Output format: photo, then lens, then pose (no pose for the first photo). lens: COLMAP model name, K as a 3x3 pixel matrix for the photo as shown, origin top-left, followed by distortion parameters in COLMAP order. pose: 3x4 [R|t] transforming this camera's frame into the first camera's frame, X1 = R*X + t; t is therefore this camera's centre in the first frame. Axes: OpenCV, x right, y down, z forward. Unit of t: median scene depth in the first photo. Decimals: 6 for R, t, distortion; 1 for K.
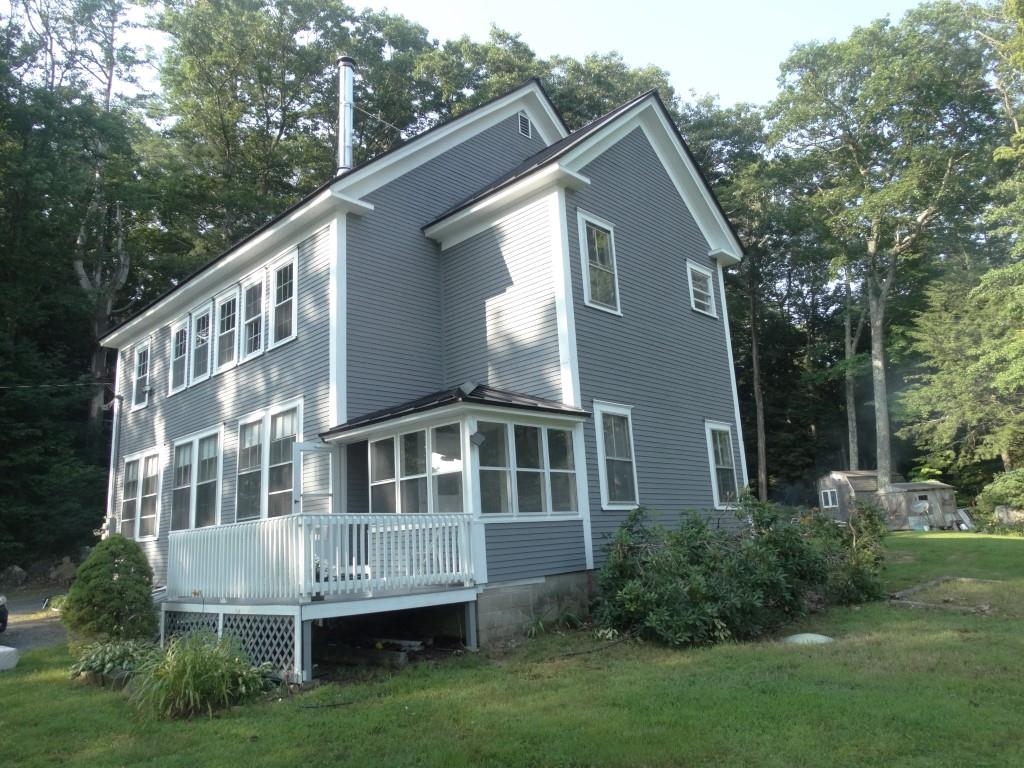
lens RADIAL K [[723.4, 0, 512.1], [0, 723.4, 385.1], [0, 0, 1]] dist [0.002619, 0.013841]
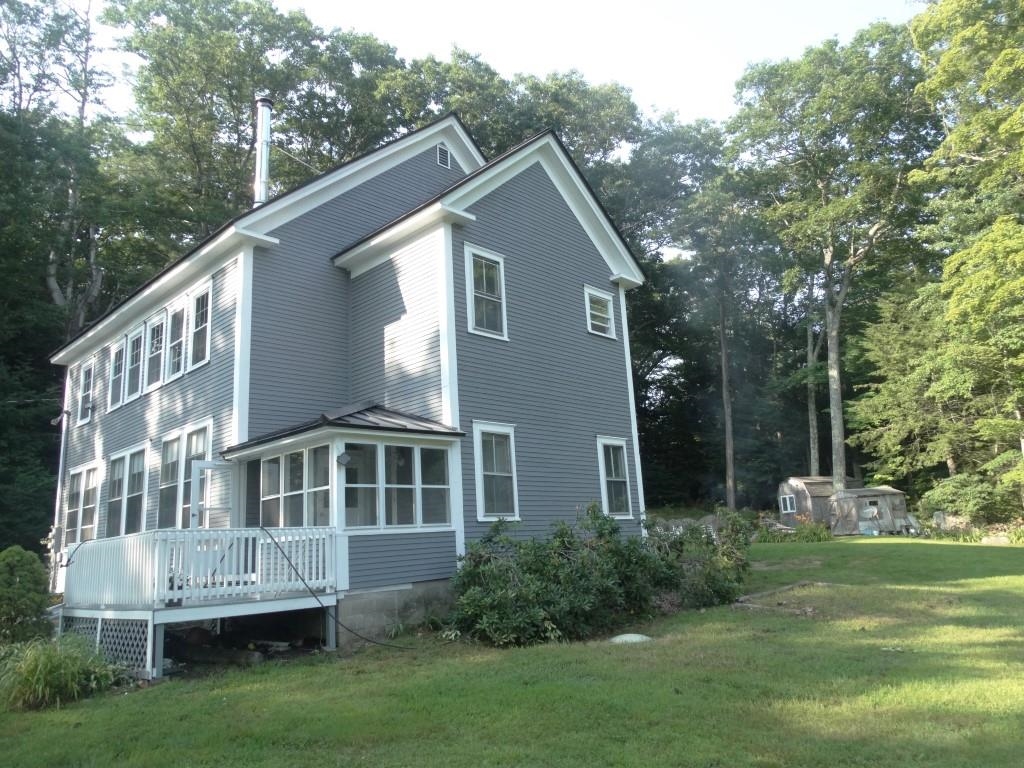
lens RADIAL K [[723.4, 0, 511.9], [0, 723.4, 384.4], [0, 0, 1]] dist [0.002619, 0.013841]
pose [[0.999995, -0.002637, 0.001562, 0.111521], [0.002647, 0.999978, -0.006092, -0.017543], [-0.001546, 0.006096, 0.999980, -0.058303]]
